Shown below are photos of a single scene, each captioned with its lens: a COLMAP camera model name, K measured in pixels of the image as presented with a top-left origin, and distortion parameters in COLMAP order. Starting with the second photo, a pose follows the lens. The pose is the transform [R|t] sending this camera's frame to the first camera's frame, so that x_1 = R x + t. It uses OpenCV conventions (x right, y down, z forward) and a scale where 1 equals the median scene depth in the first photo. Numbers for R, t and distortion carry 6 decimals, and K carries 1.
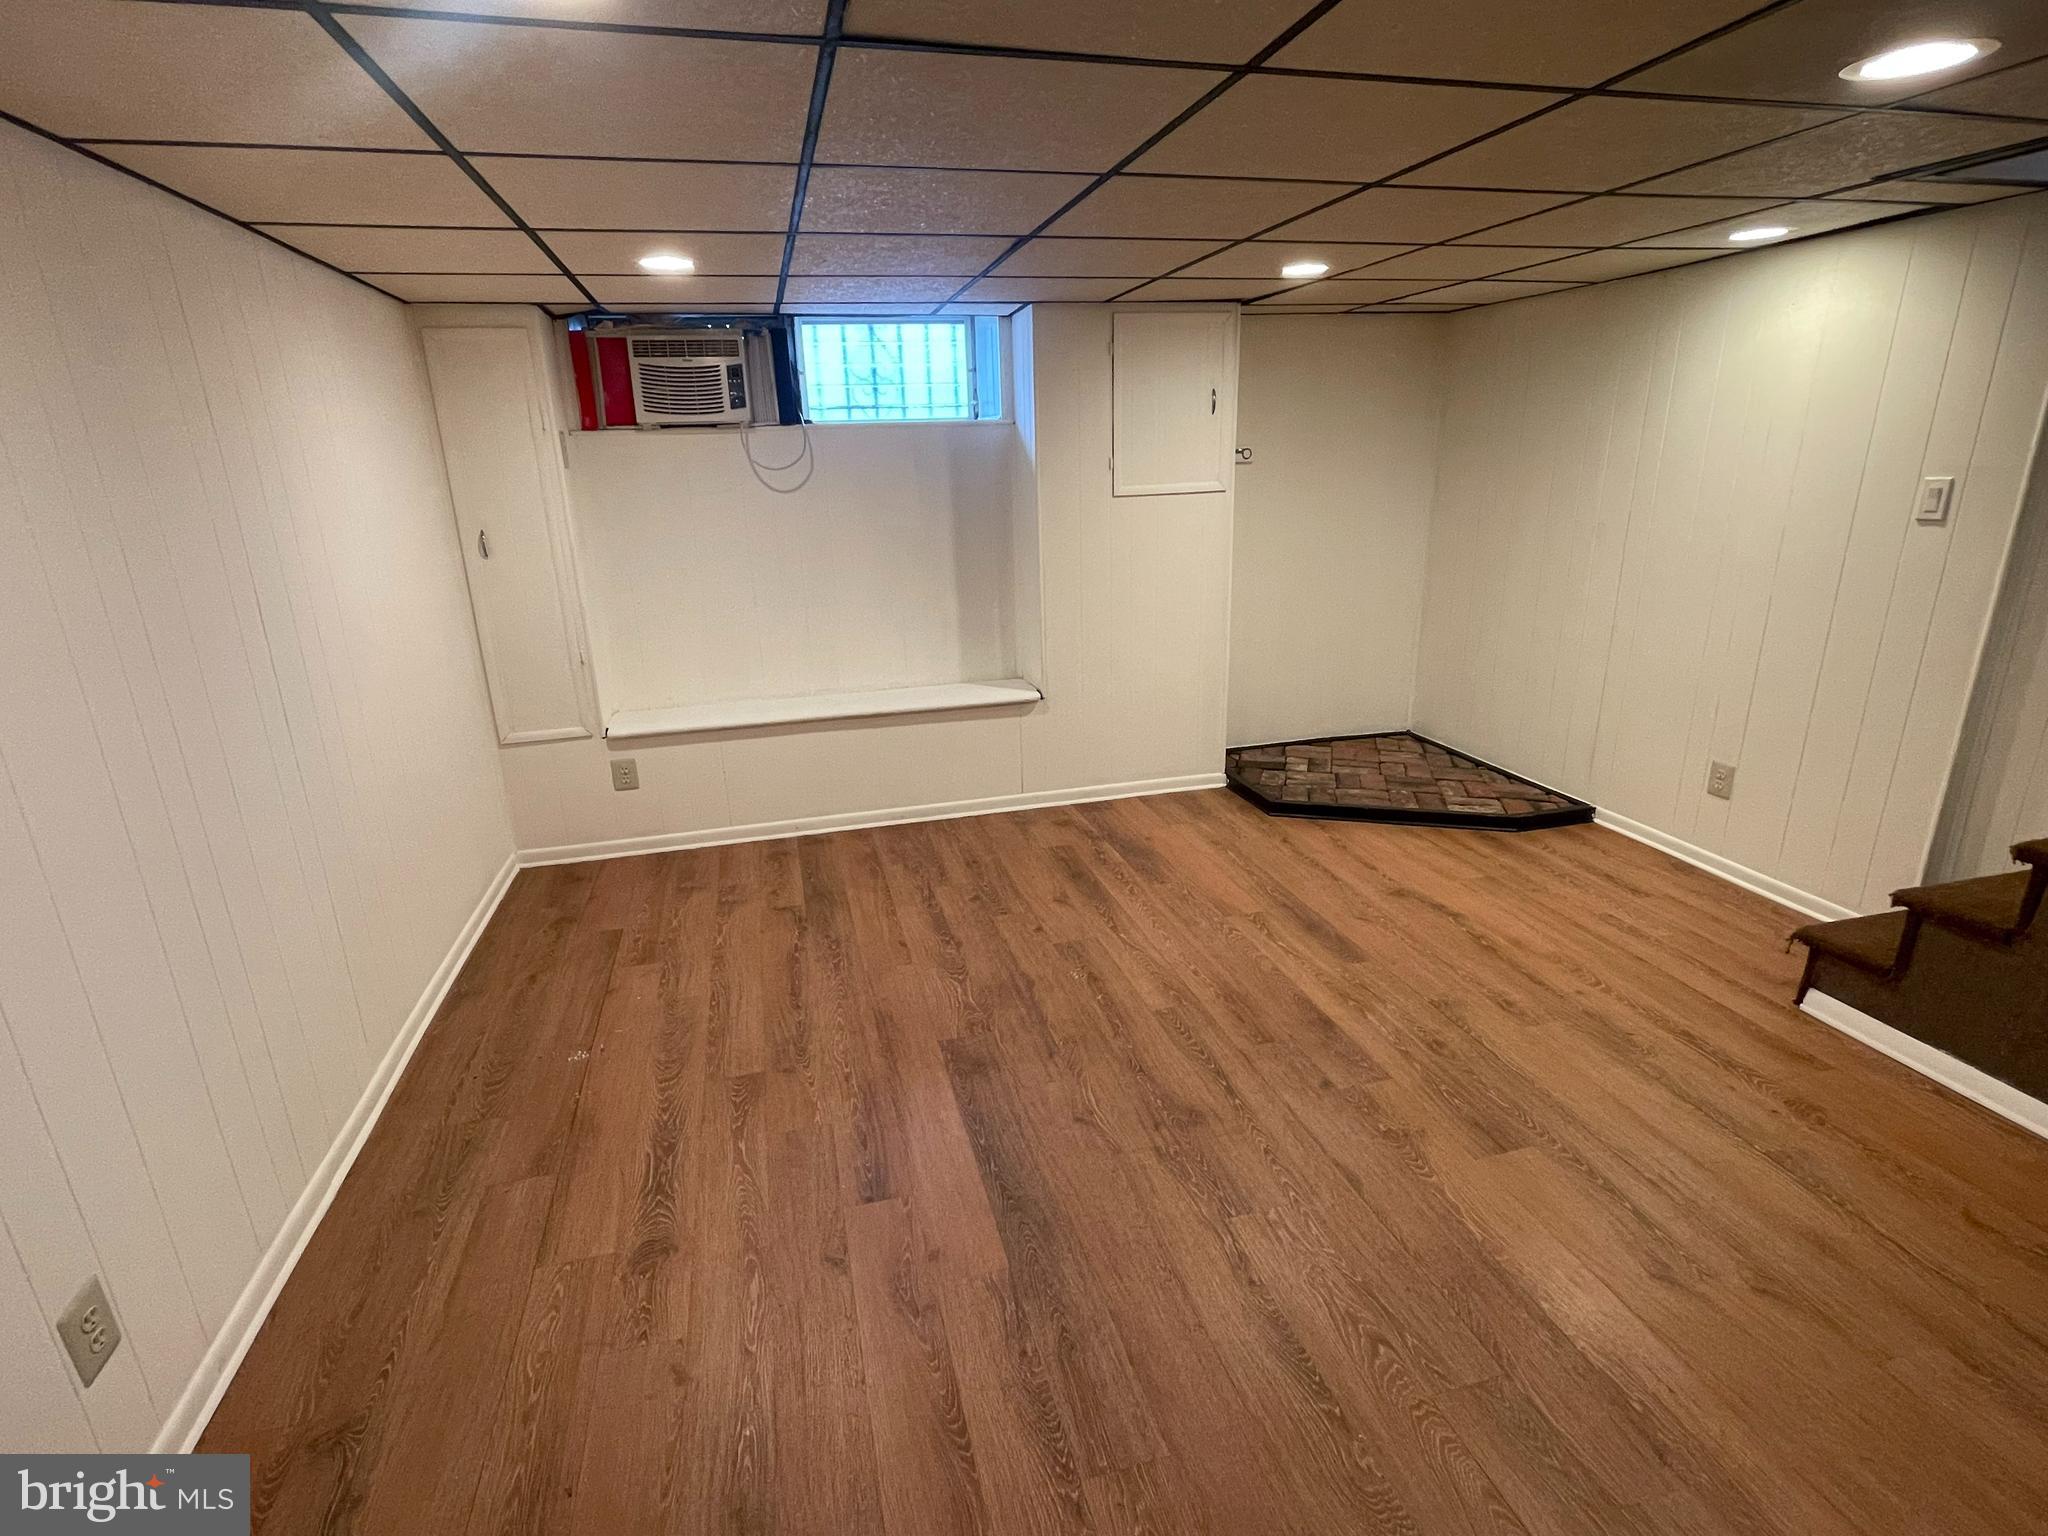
lens RADIAL K [[989.3, 0, 1021.8], [0, 989.3, 763.3], [0, 0, 1]] dist [-0.013877, 0.005467]
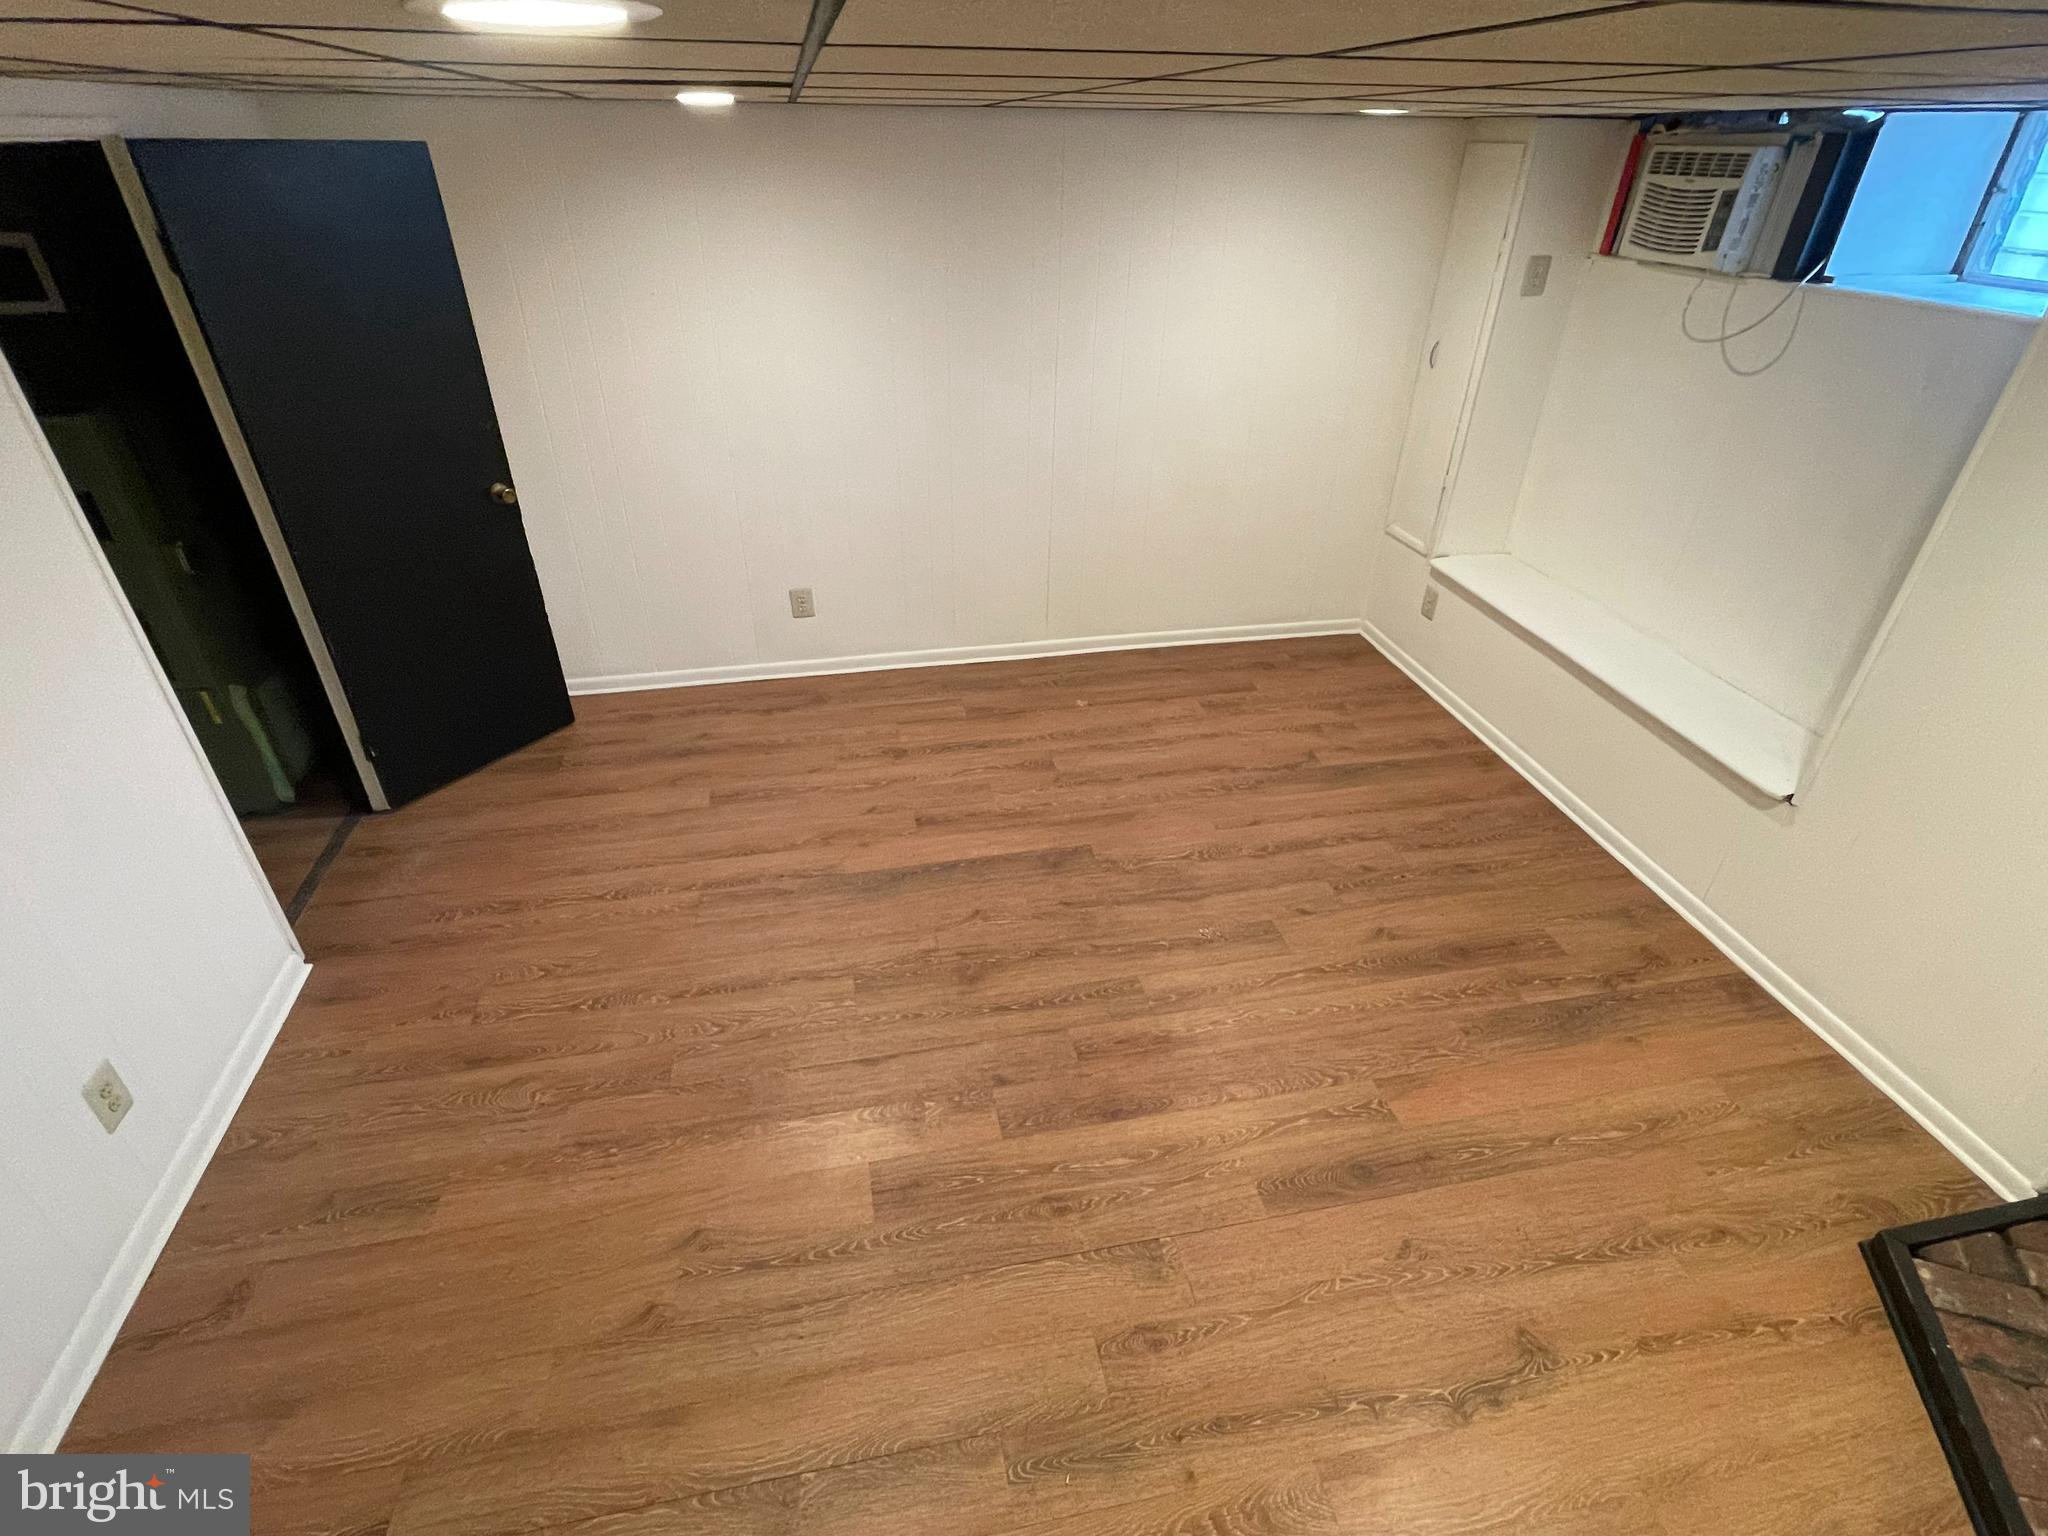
lens RADIAL K [[989.3, 0, 1020.2], [0, 989.3, 773.5], [0, 0, 1]] dist [-0.013877, 0.005467]
pose [[-0.057489, 0.565354, -0.822843, 0.789813], [-0.313437, 0.772311, 0.552533, -0.391162], [0.947867, 0.289674, 0.132803, 0.660568]]
